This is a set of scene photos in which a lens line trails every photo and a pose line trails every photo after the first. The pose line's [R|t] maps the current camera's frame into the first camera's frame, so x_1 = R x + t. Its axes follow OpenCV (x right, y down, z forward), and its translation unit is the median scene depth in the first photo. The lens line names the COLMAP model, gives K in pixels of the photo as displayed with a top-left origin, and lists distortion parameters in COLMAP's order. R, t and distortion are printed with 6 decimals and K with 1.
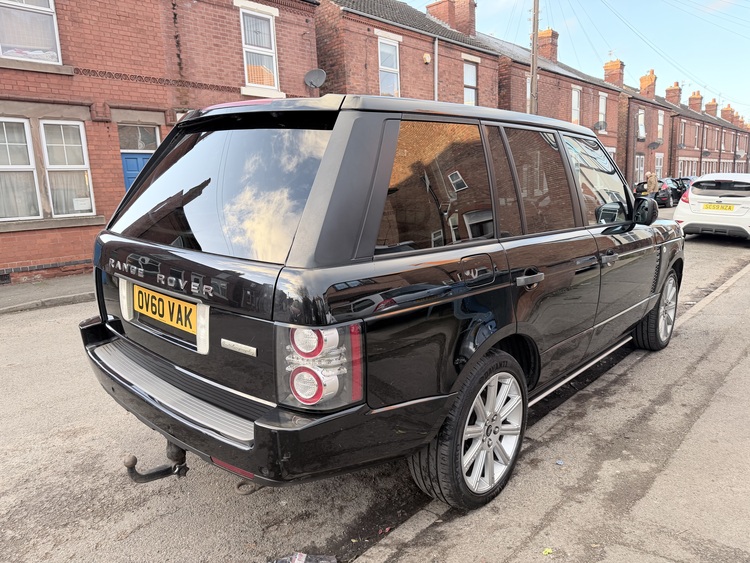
lens RADIAL K [[532.2, 0, 370.0], [0, 532.2, 283.5], [0, 0, 1]] dist [0.000579, -0.010328]
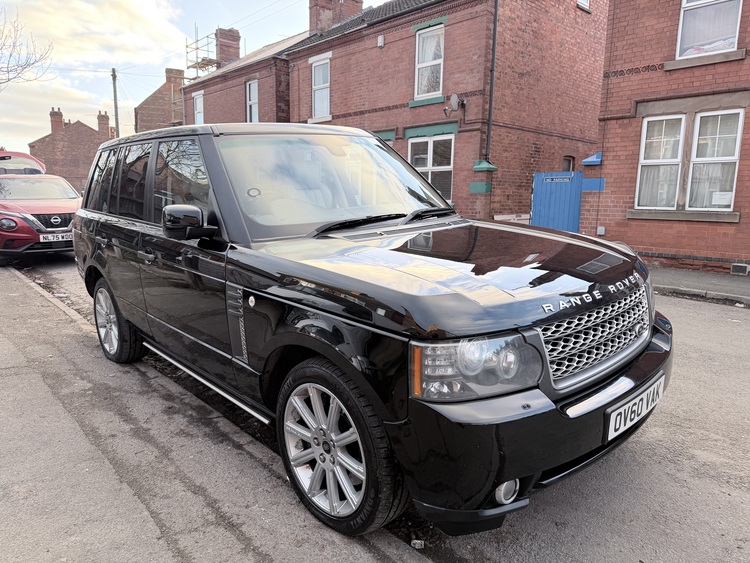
lens RADIAL K [[532.2, 0, 370.0], [0, 532.2, 283.5], [0, 0, 1]] dist [0.000579, -0.010328]
pose [[-0.094666, 0.203393, -0.974510, 0.490813], [-0.182072, 0.958857, 0.217813, -0.103872], [0.978718, 0.198051, -0.053738, 0.508902]]
